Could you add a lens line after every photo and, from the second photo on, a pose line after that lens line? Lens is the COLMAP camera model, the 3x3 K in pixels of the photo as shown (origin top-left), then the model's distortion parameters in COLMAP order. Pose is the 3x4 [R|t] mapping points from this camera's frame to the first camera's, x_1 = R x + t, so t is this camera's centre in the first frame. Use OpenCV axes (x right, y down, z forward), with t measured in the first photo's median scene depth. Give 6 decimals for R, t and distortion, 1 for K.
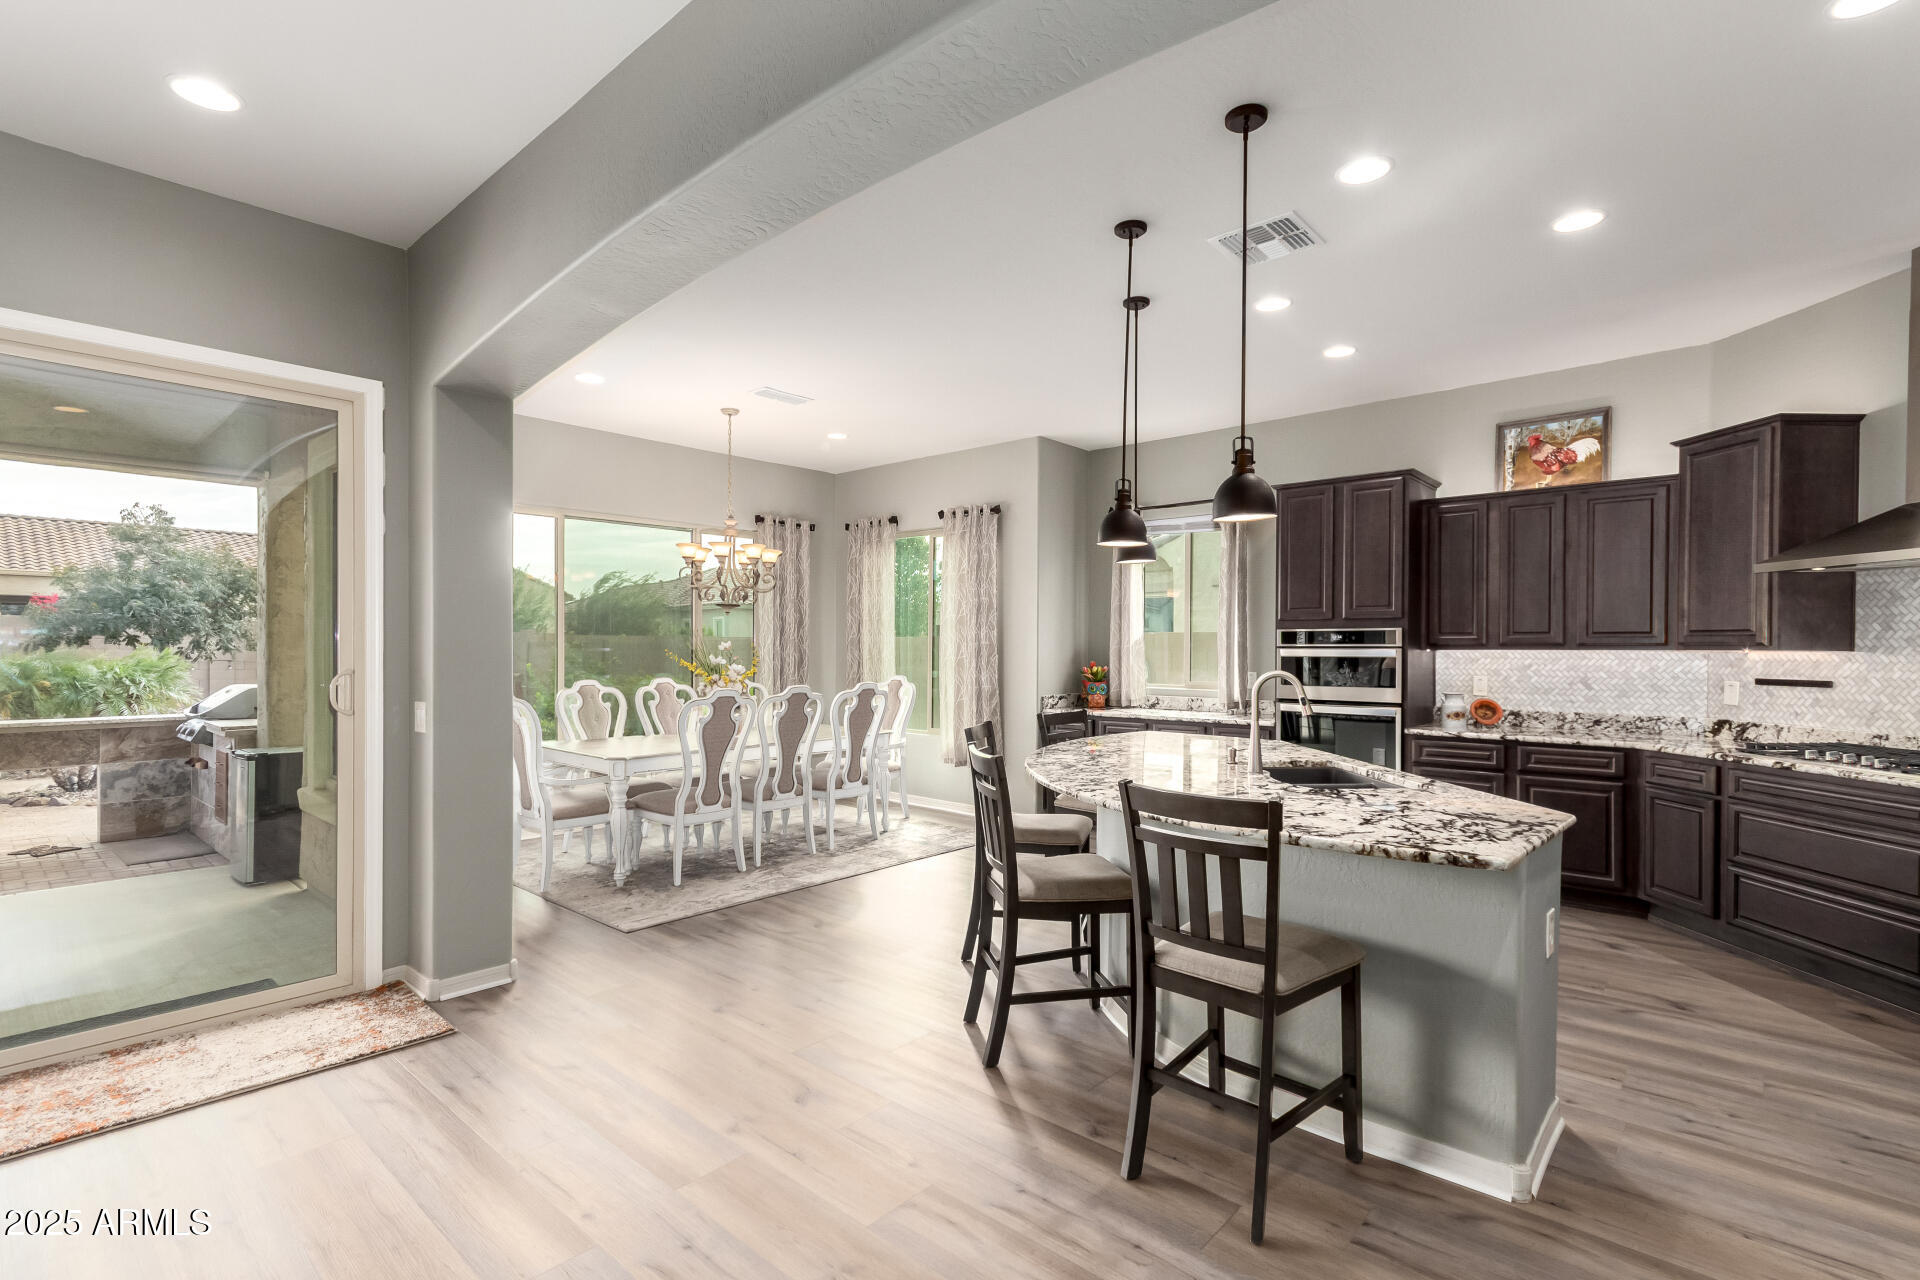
lens RADIAL K [[887.6, 0, 961.9], [0, 887.6, 651.4], [0, 0, 1]] dist [0.006381, 0.000130]
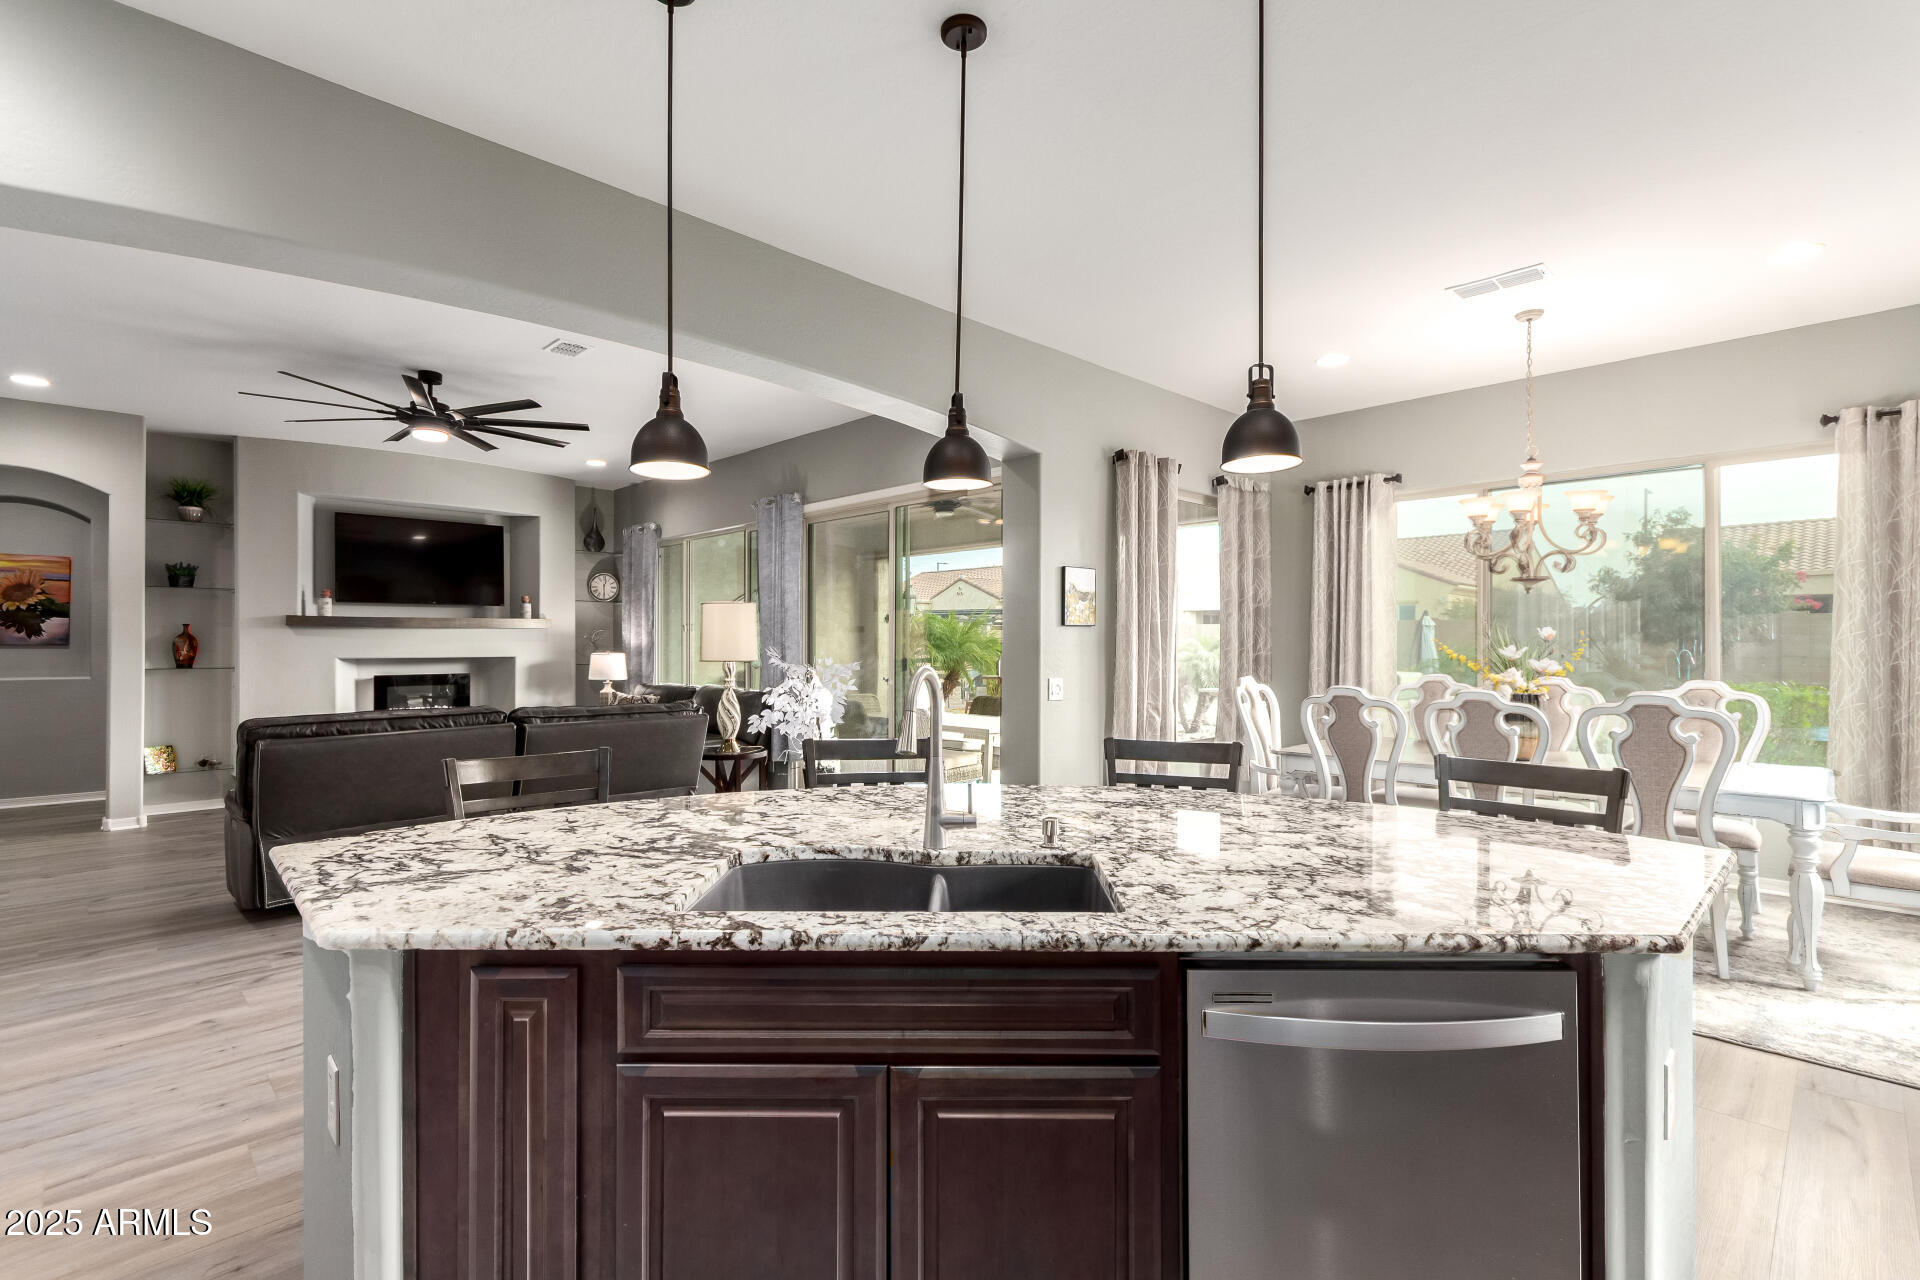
lens RADIAL K [[887.6, 0, 956.9], [0, 887.6, 648.4], [0, 0, 1]] dist [0.006381, 0.000130]
pose [[-0.069231, -0.001967, -0.997599, 0.523810], [-0.002329, 0.999996, -0.001811, 0.008265], [0.997598, 0.002198, -0.069235, 0.594955]]
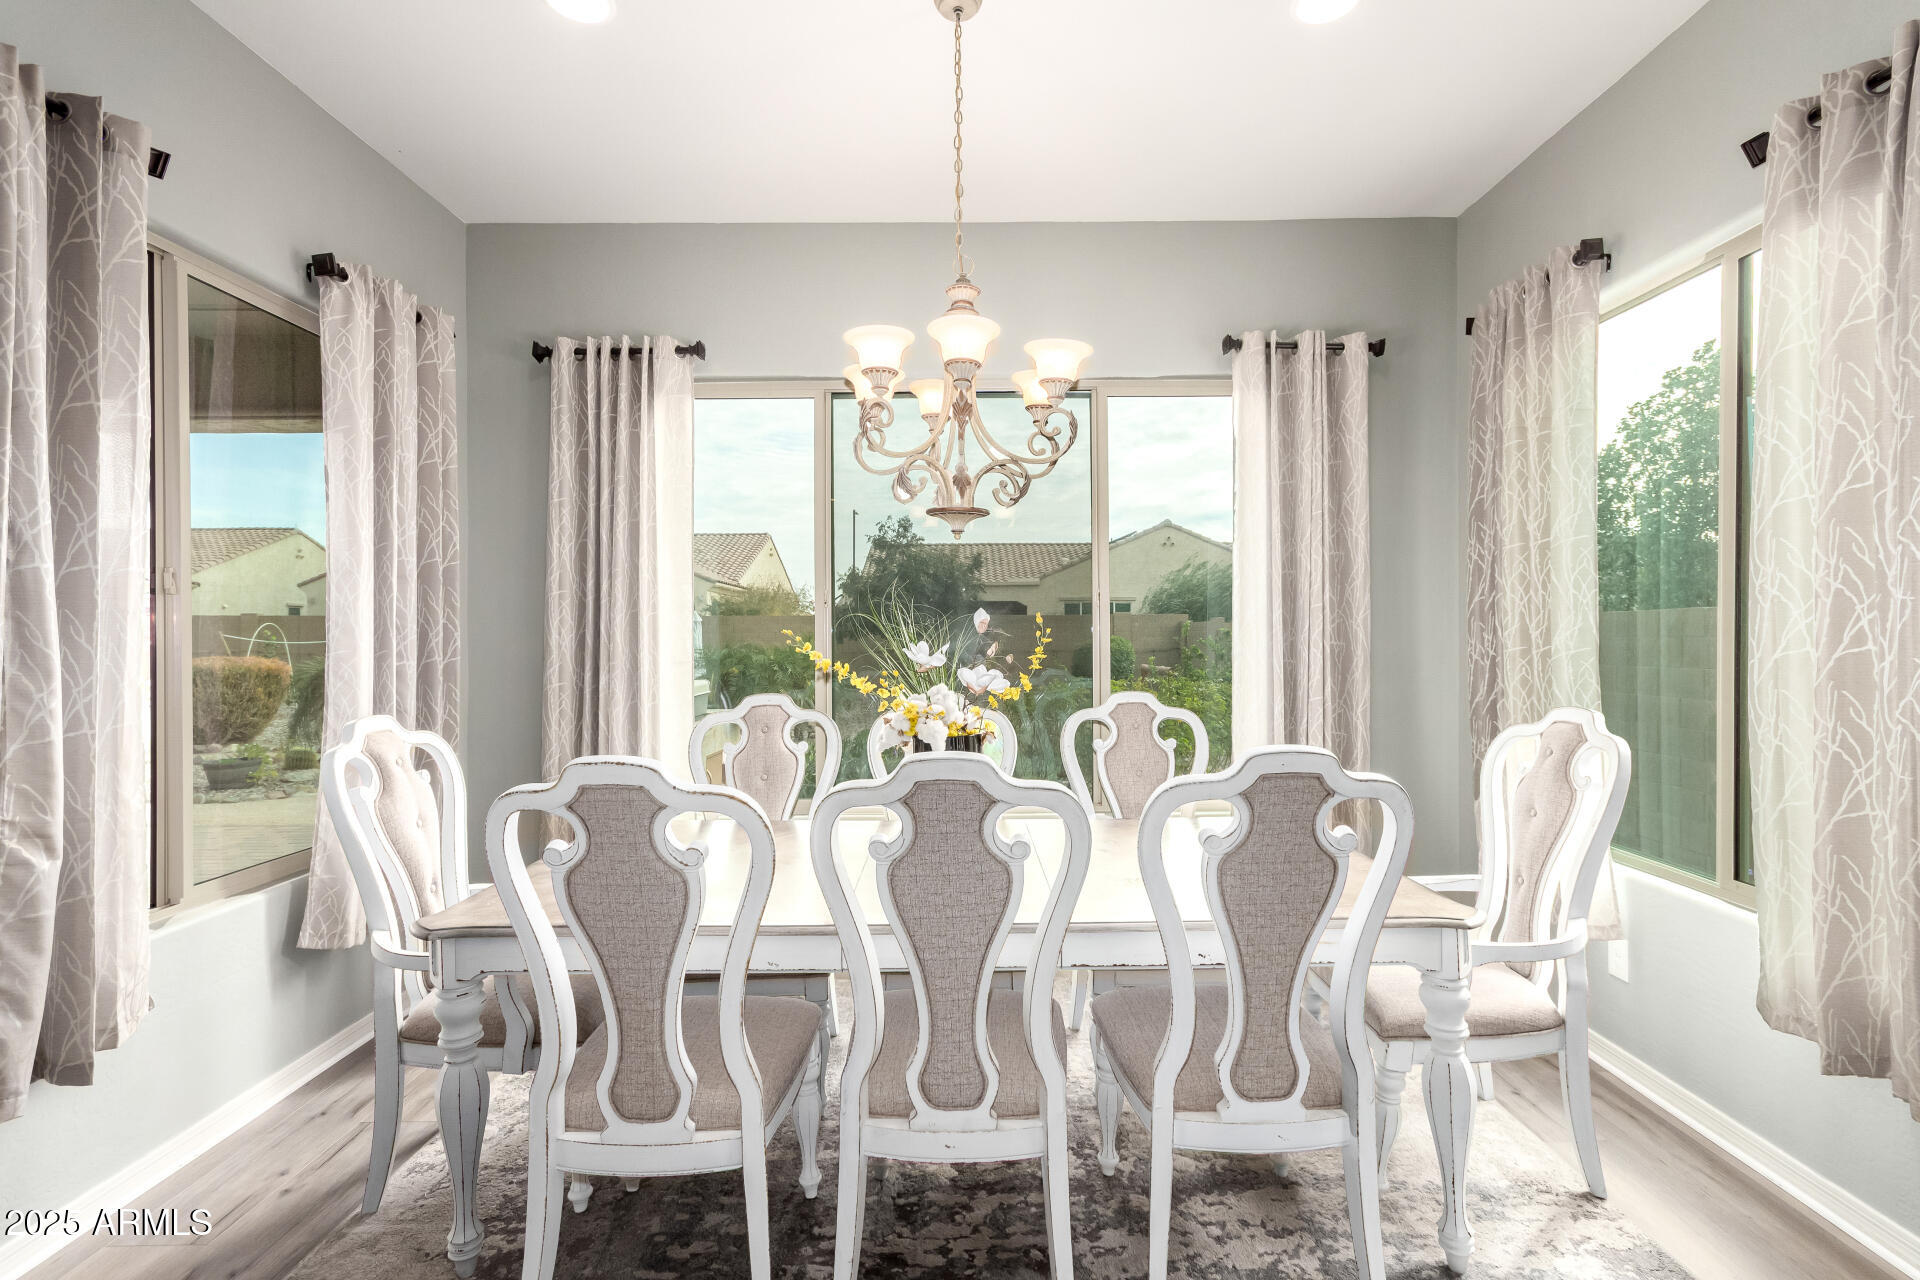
lens RADIAL K [[887.6, 0, 969.4], [0, 887.6, 641.1], [0, 0, 1]] dist [0.006381, 0.000130]
pose [[0.667523, -0.006935, -0.744556, 0.025498], [0.003904, 0.999975, -0.005814, 0.005847], [0.744579, 0.000974, 0.667534, 0.770543]]
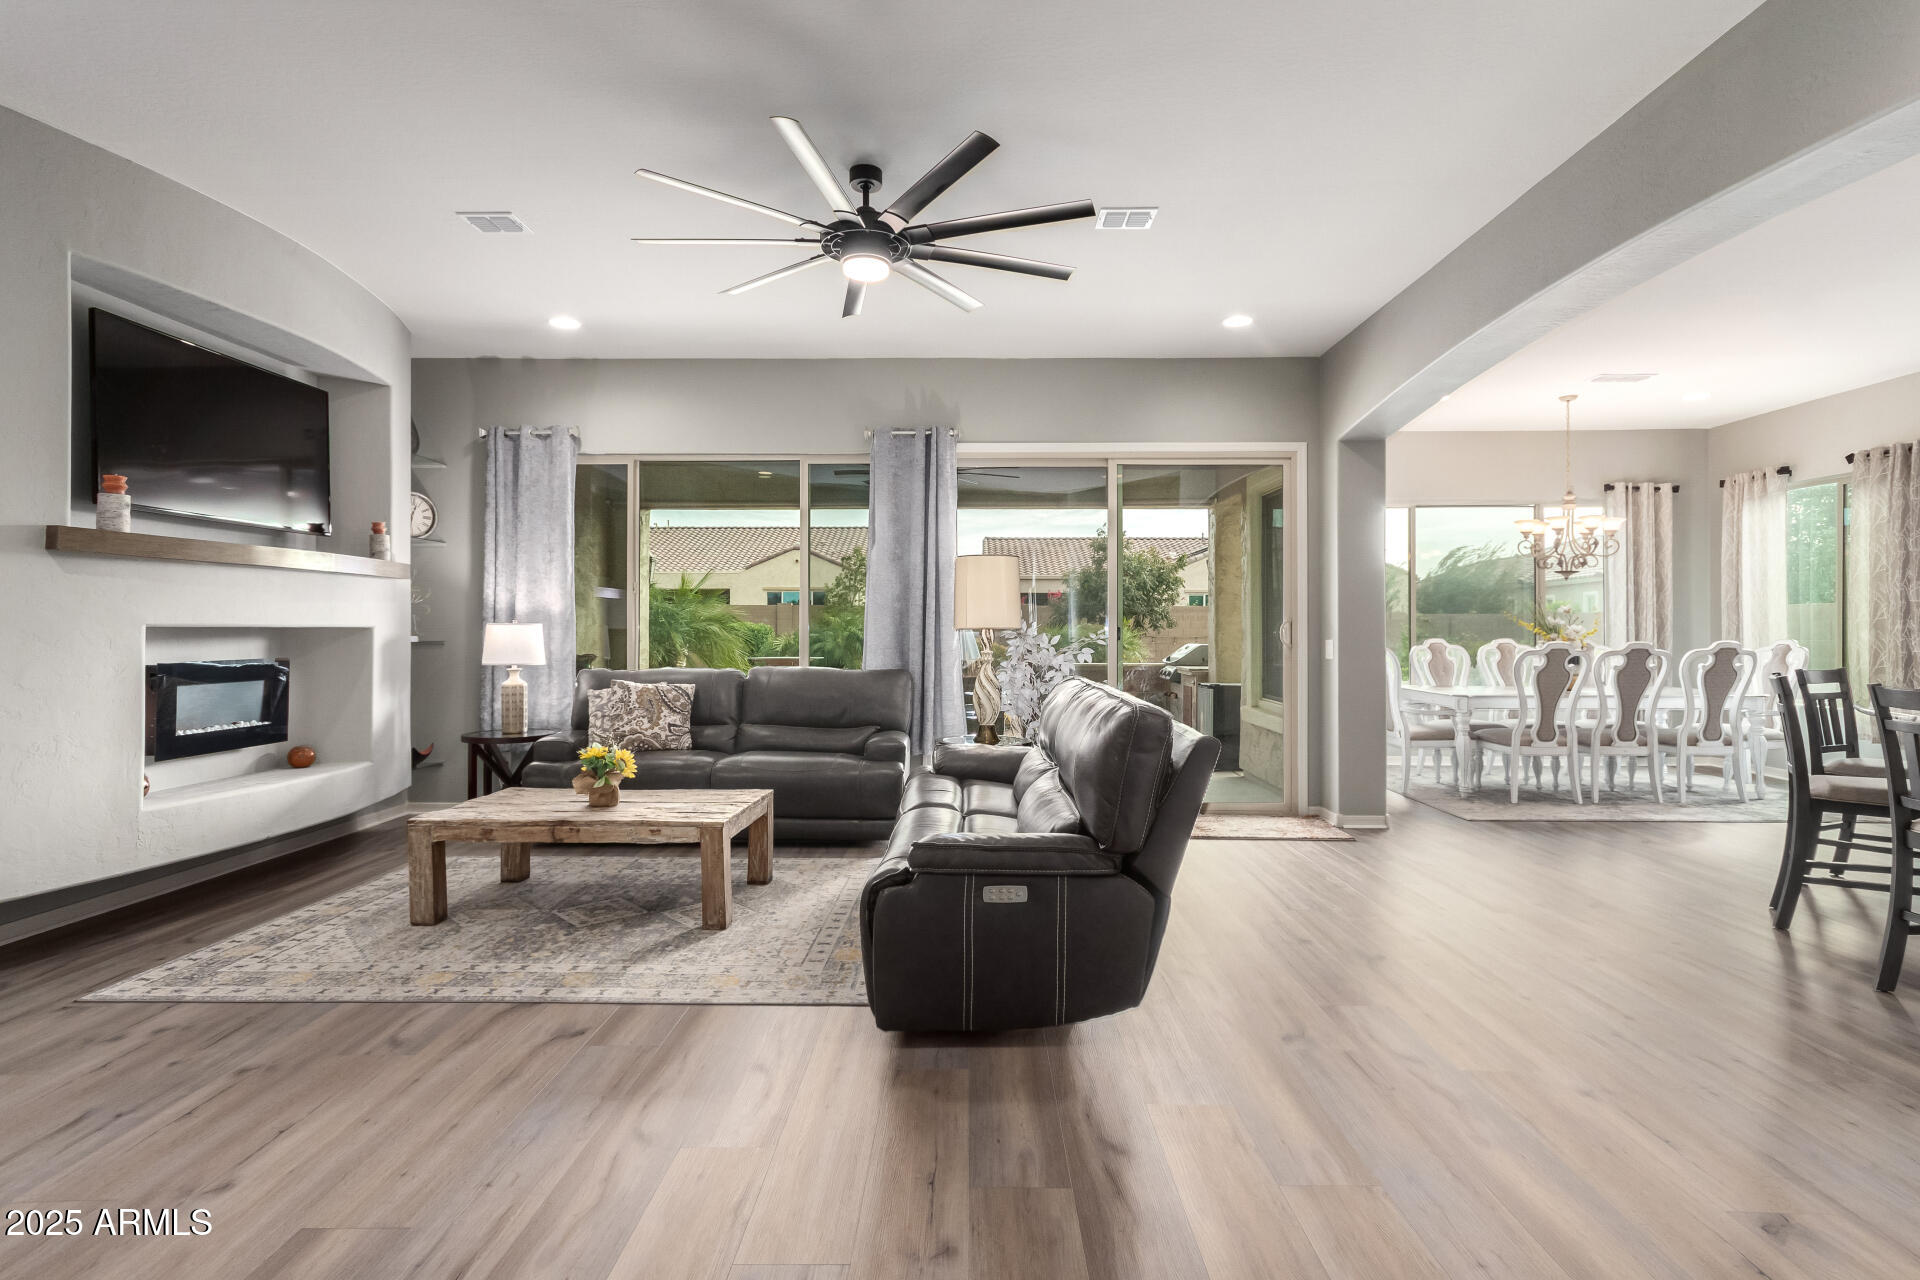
lens RADIAL K [[940.8, 0, 961.2], [0, 940.8, 628.4], [0, 0, 1]] dist [0.006391, 0.000446]
pose [[0.650763, -0.006369, -0.759255, 0.143215], [0.000096, 0.999965, -0.008307, 0.029036], [0.759281, 0.005333, 0.650741, -0.352388]]
